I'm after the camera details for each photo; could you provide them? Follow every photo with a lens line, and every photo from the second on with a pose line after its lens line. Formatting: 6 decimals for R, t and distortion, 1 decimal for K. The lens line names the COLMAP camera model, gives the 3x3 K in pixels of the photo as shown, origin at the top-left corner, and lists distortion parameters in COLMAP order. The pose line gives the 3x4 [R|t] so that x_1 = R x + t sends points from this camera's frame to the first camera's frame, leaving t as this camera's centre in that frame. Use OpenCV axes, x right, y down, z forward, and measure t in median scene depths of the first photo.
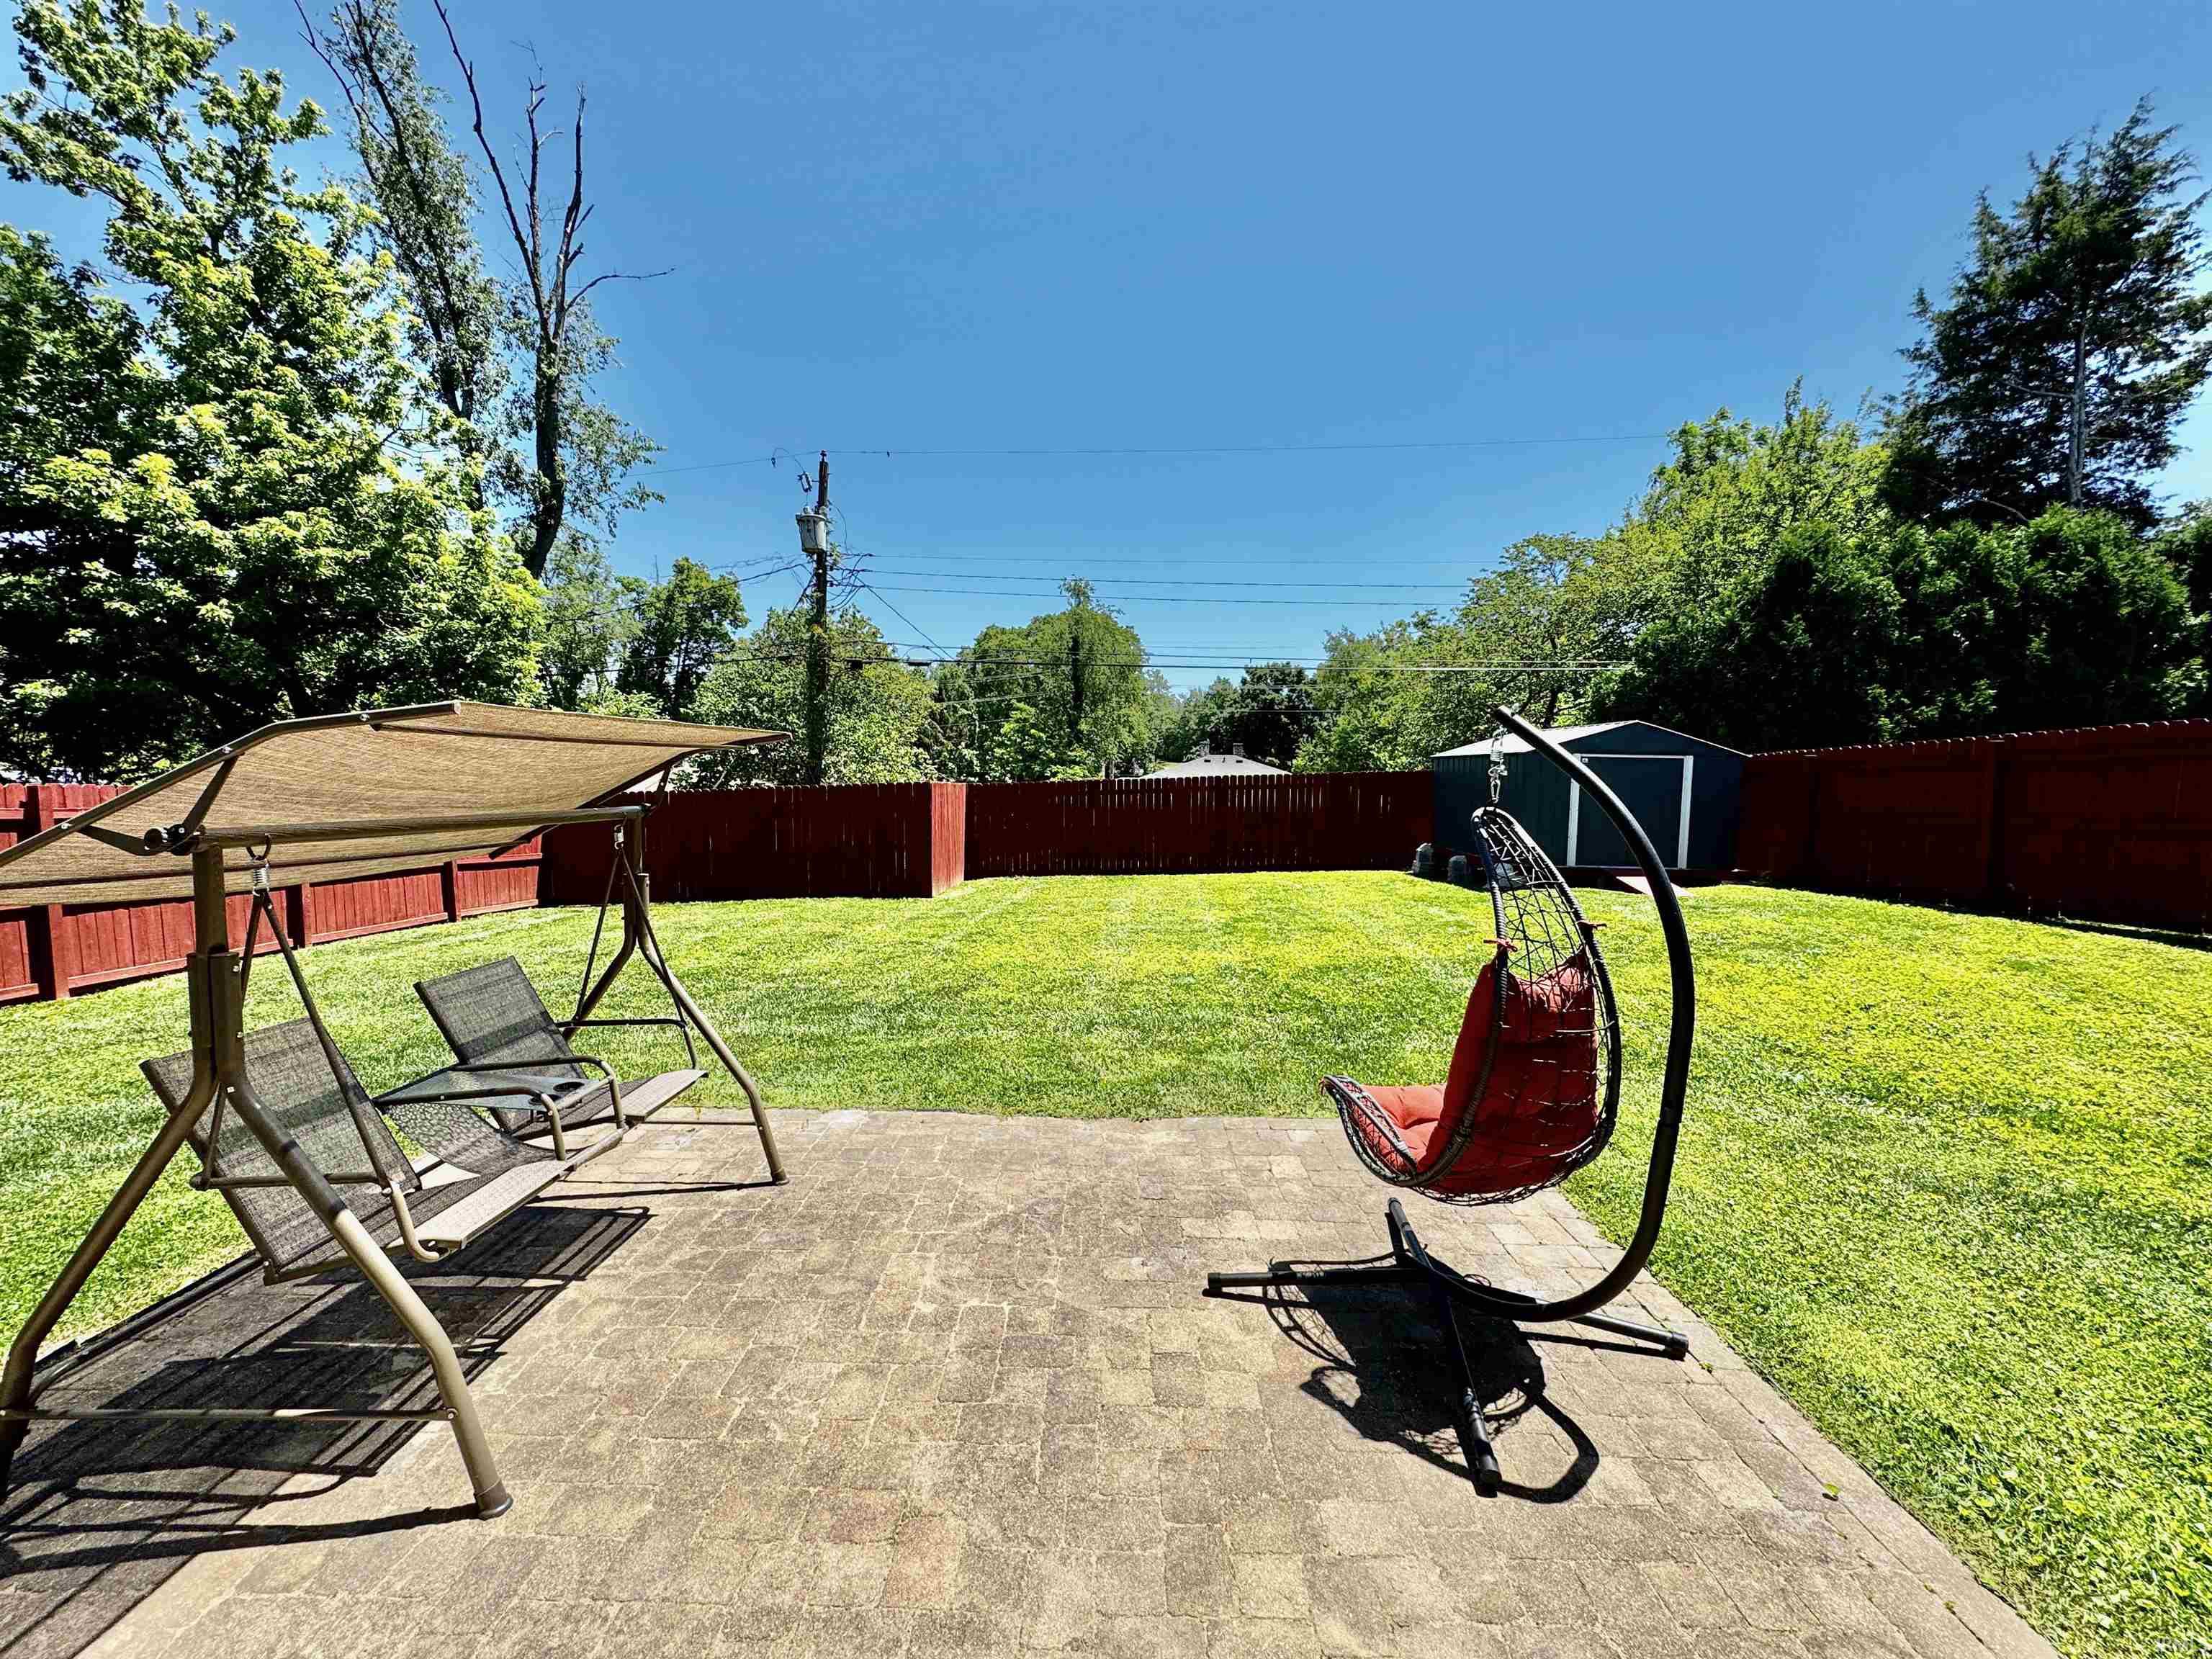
lens RADIAL K [[879.7, 0, 1103.7], [0, 879.7, 828.9], [0, 0, 1]] dist [-0.001561, -0.000009]
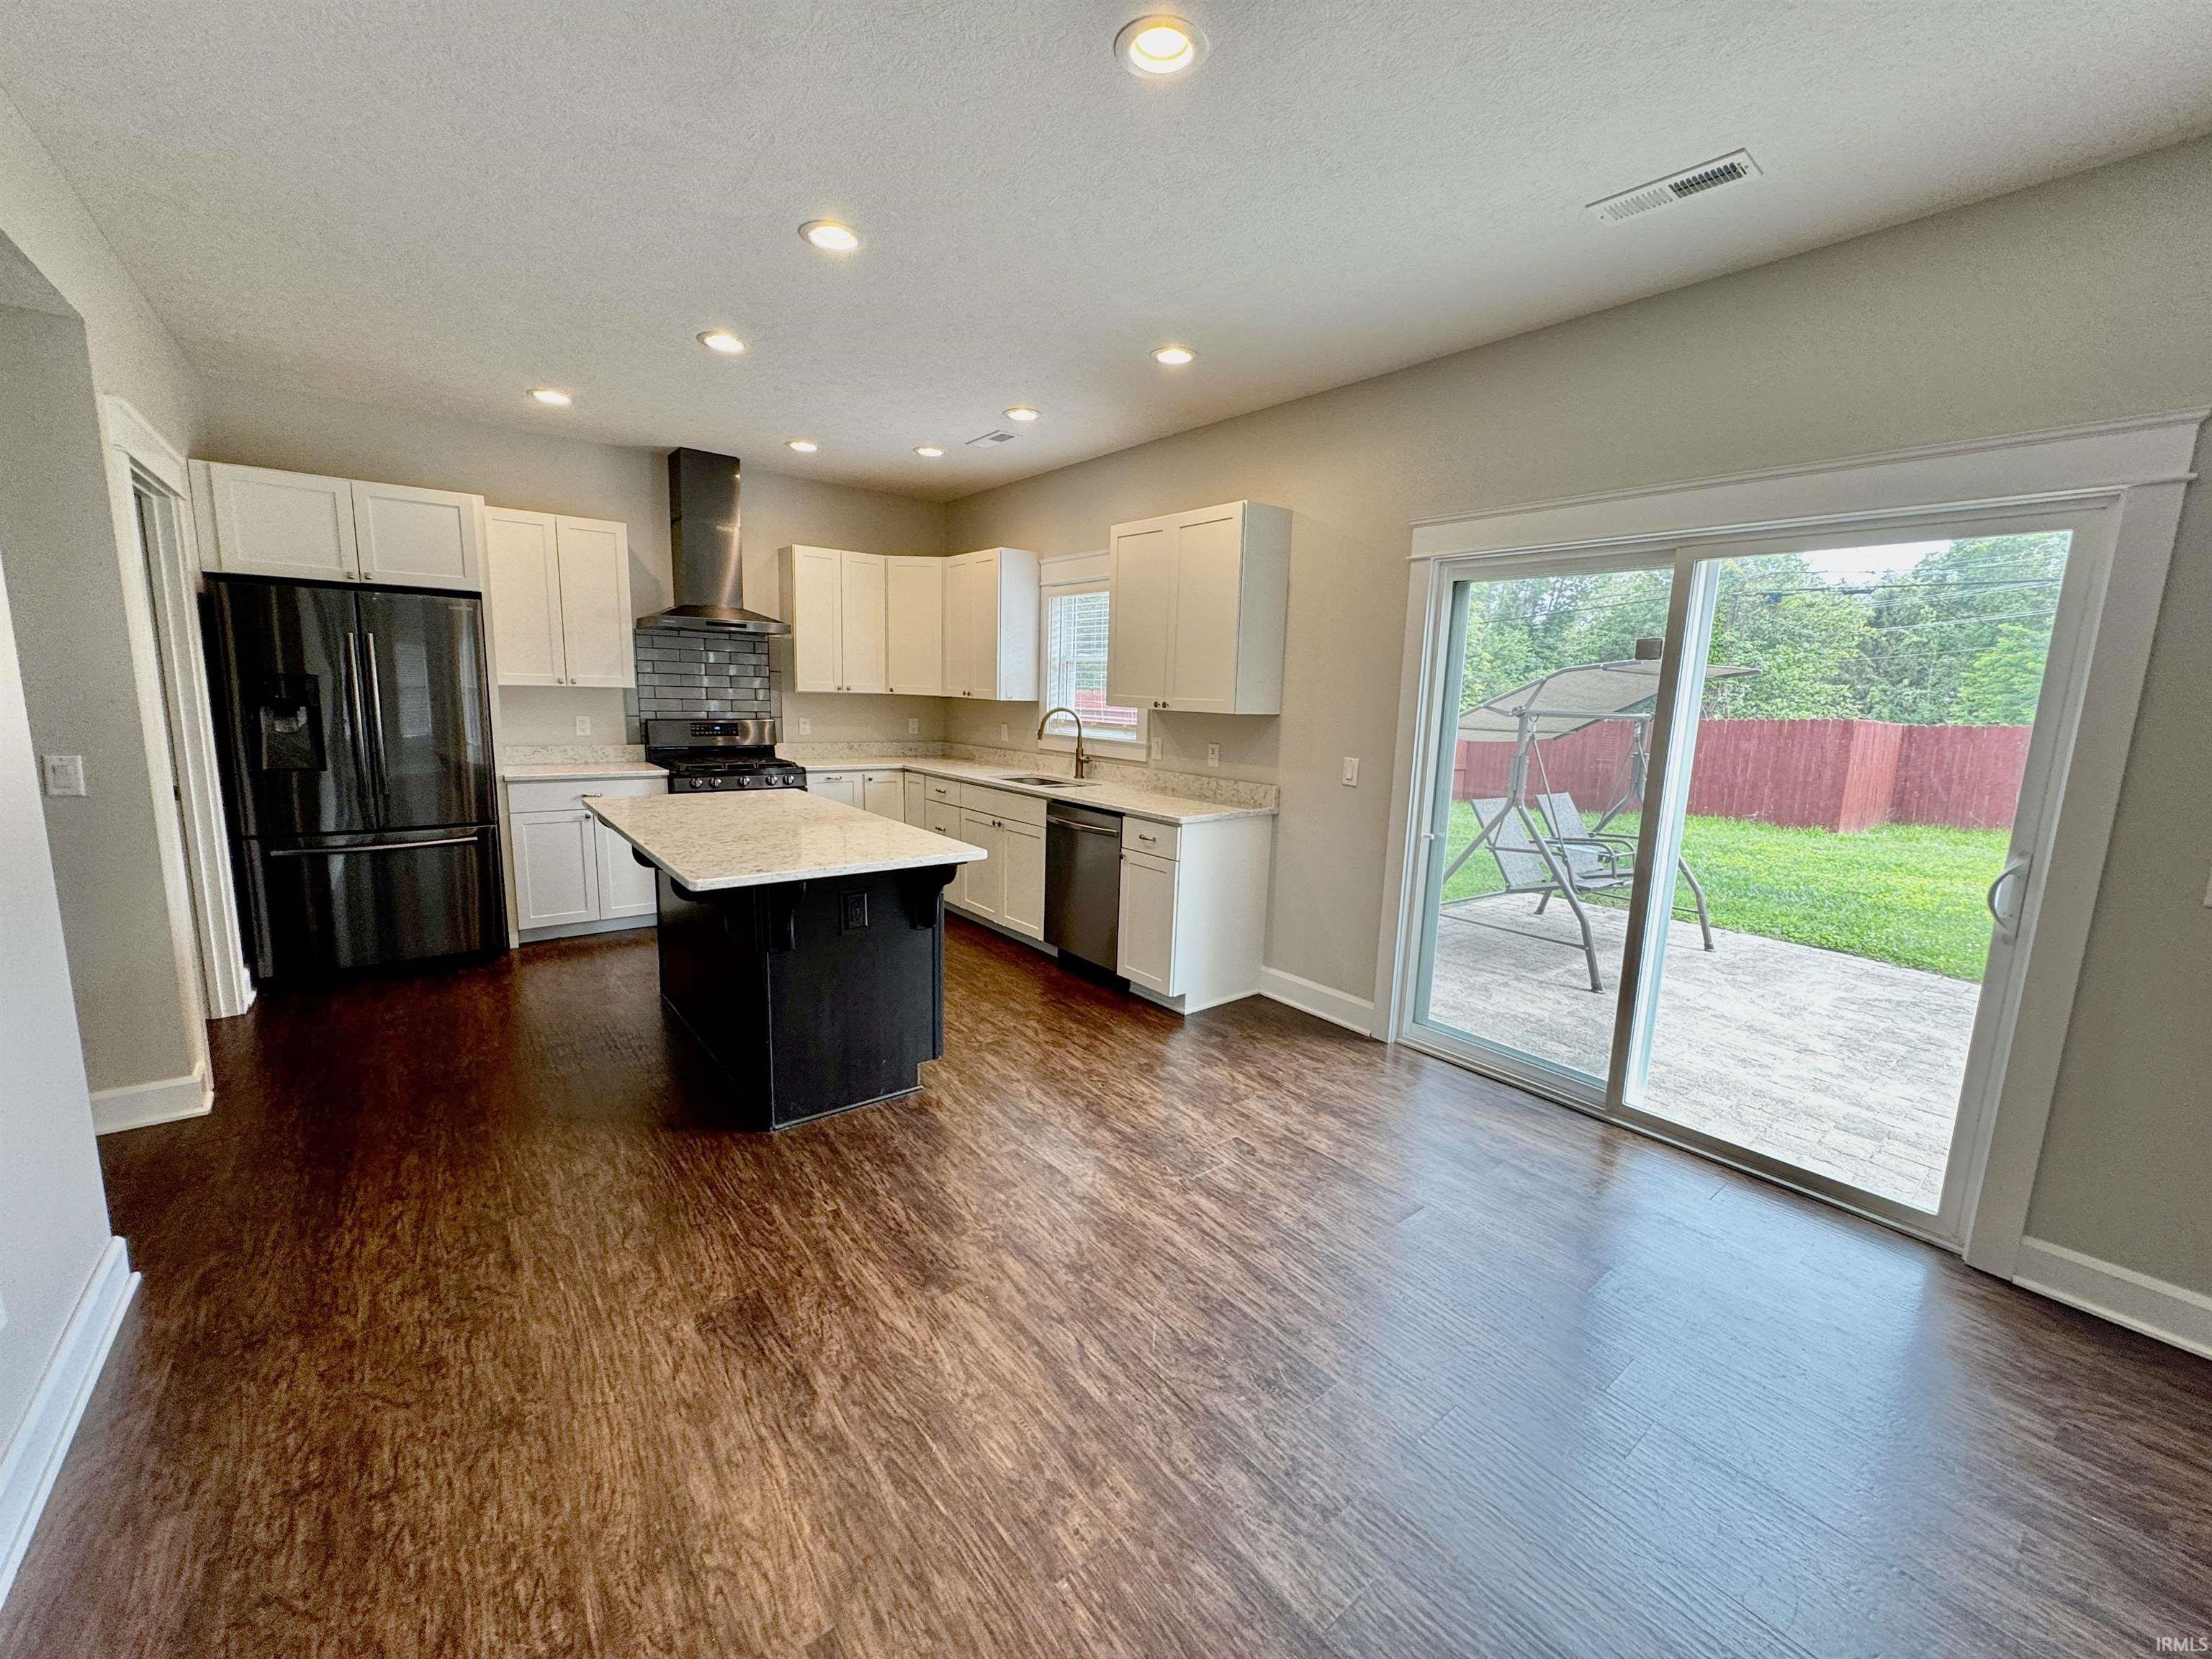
lens RADIAL K [[879.7, 0, 1105.1], [0, 879.7, 826.3], [0, 0, 1]] dist [-0.001561, -0.000009]
pose [[0.628400, 0.121542, -0.768336, 0.022197], [-0.070893, 0.992556, 0.099029, 0.014390], [0.774653, -0.007761, 0.632339, -0.132727]]
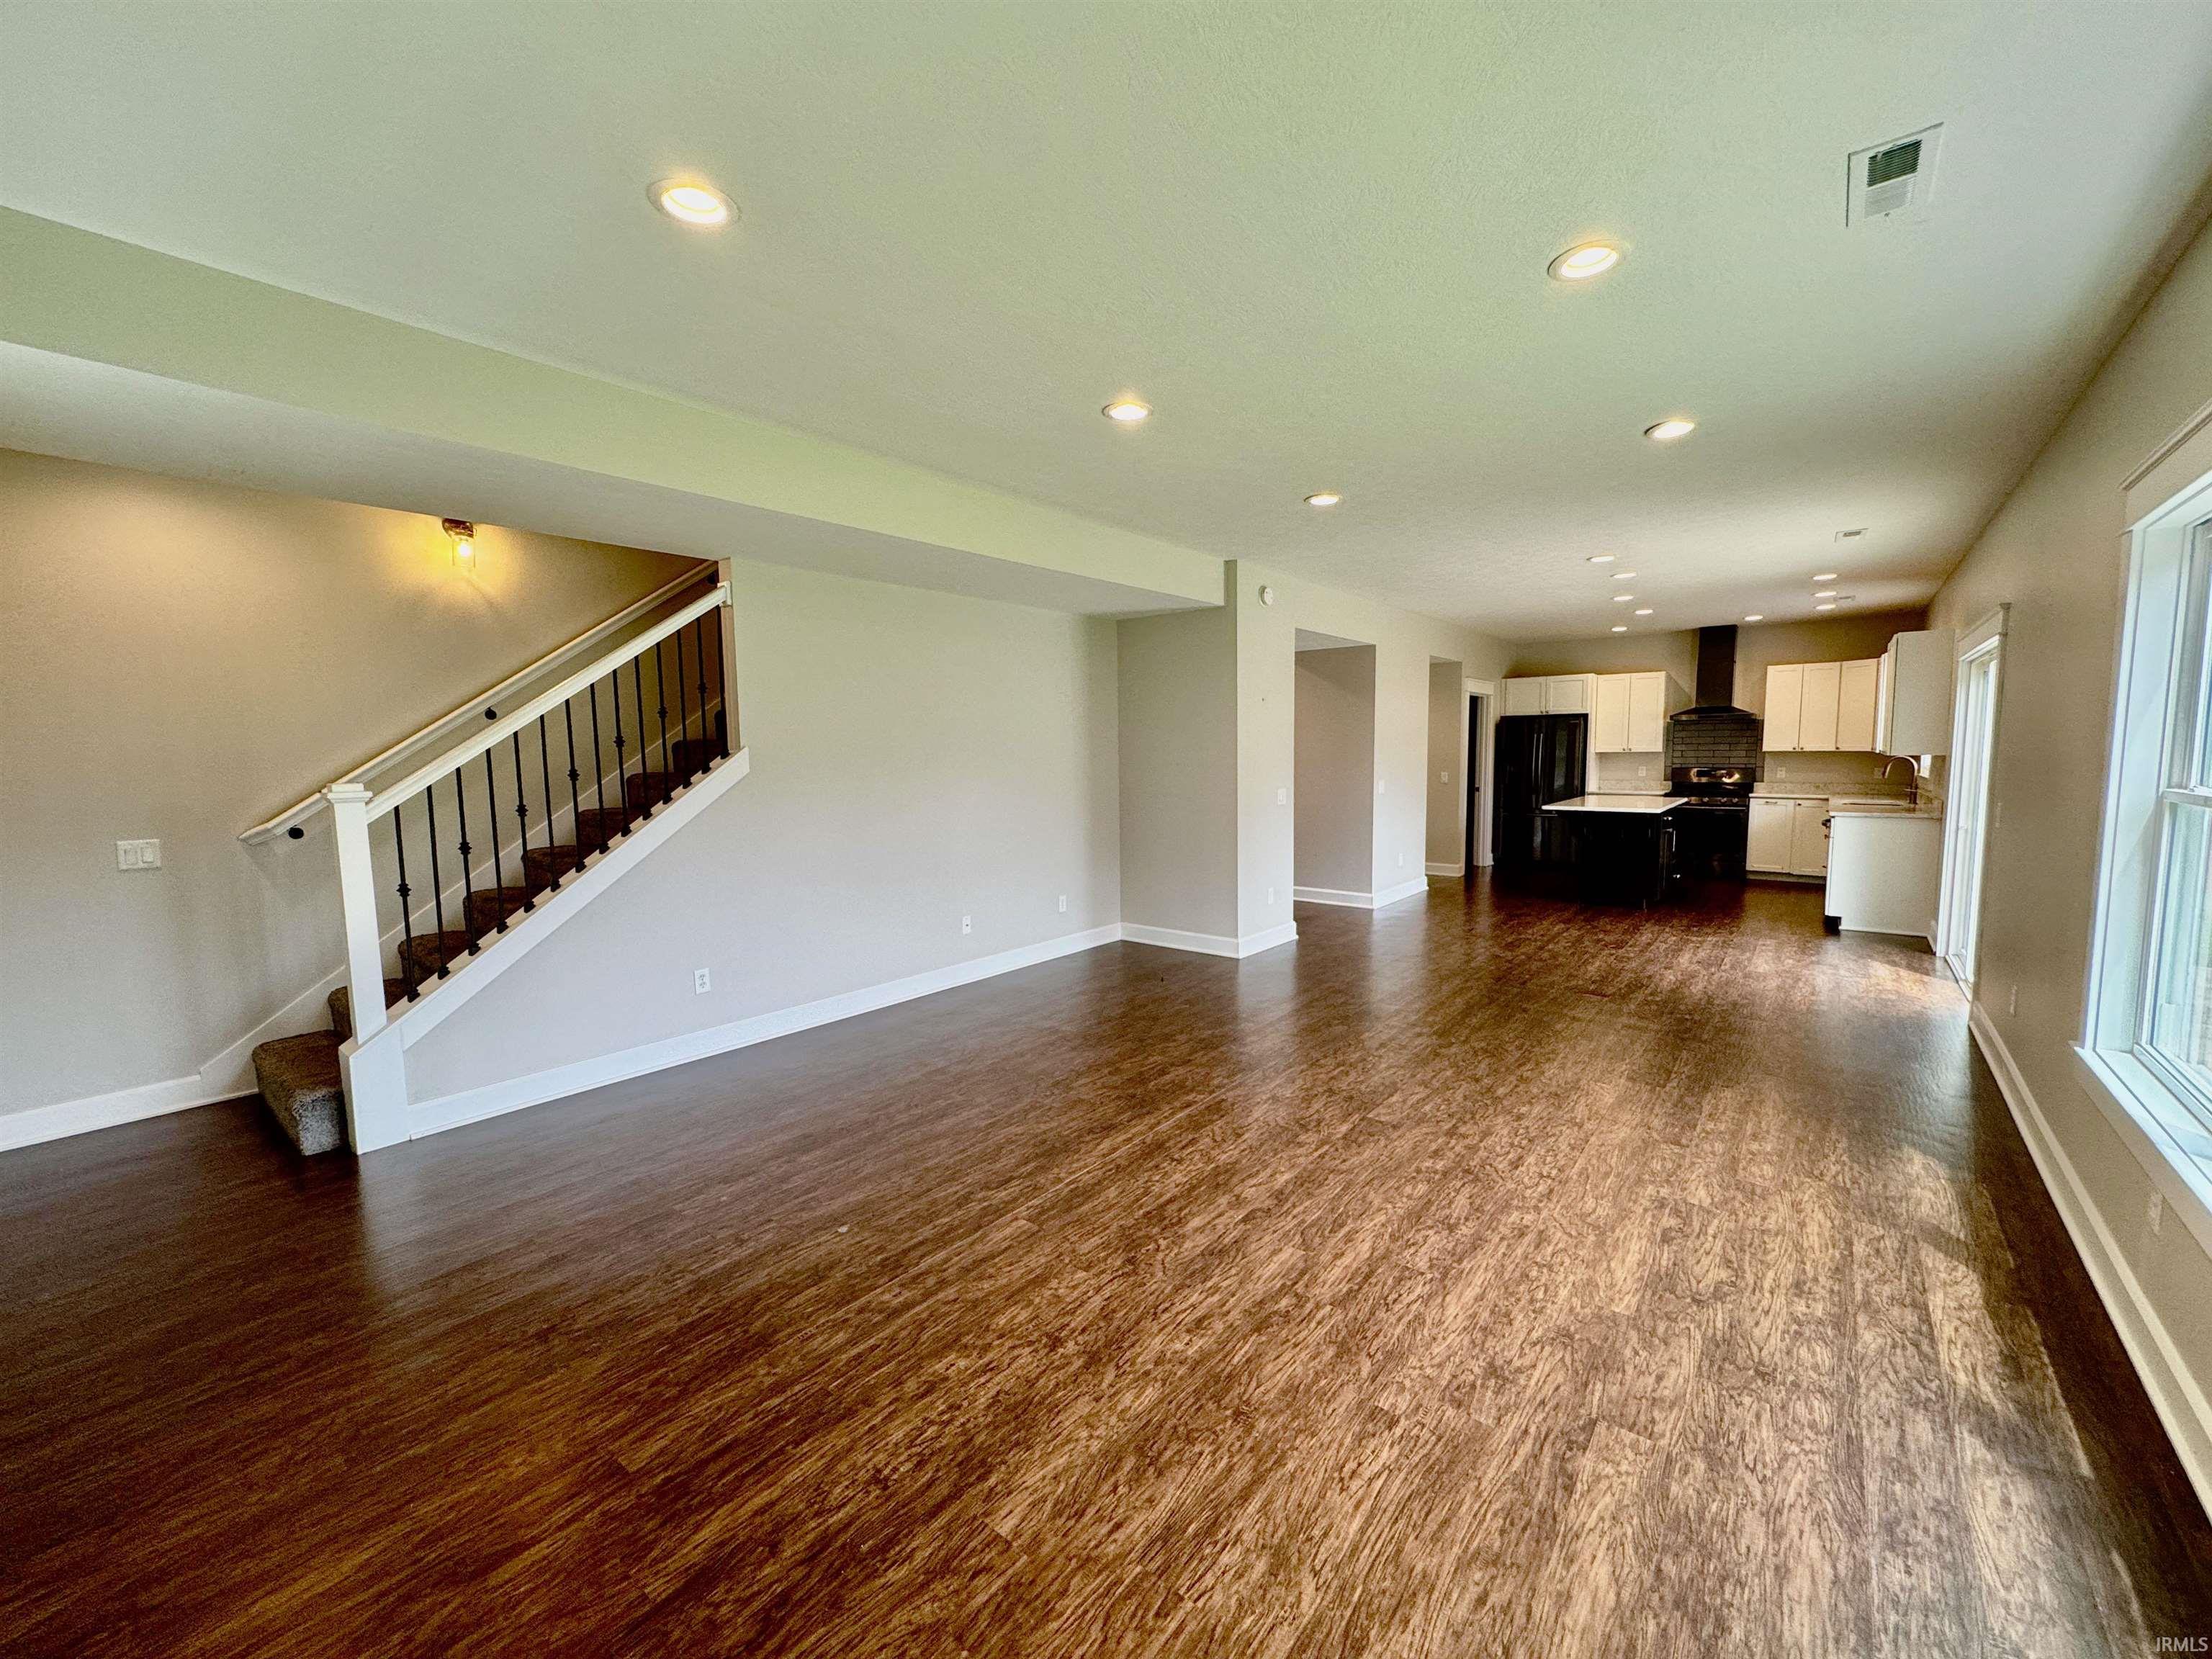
lens RADIAL K [[879.7, 0, 1114.9], [0, 879.7, 835.6], [0, 0, 1]] dist [-0.001561, -0.000009]
pose [[-0.629714, 0.059657, -0.774533, 0.417090], [-0.052652, 0.991476, 0.119173, 0.013229], [0.775041, 0.115825, -0.621206, 0.036565]]
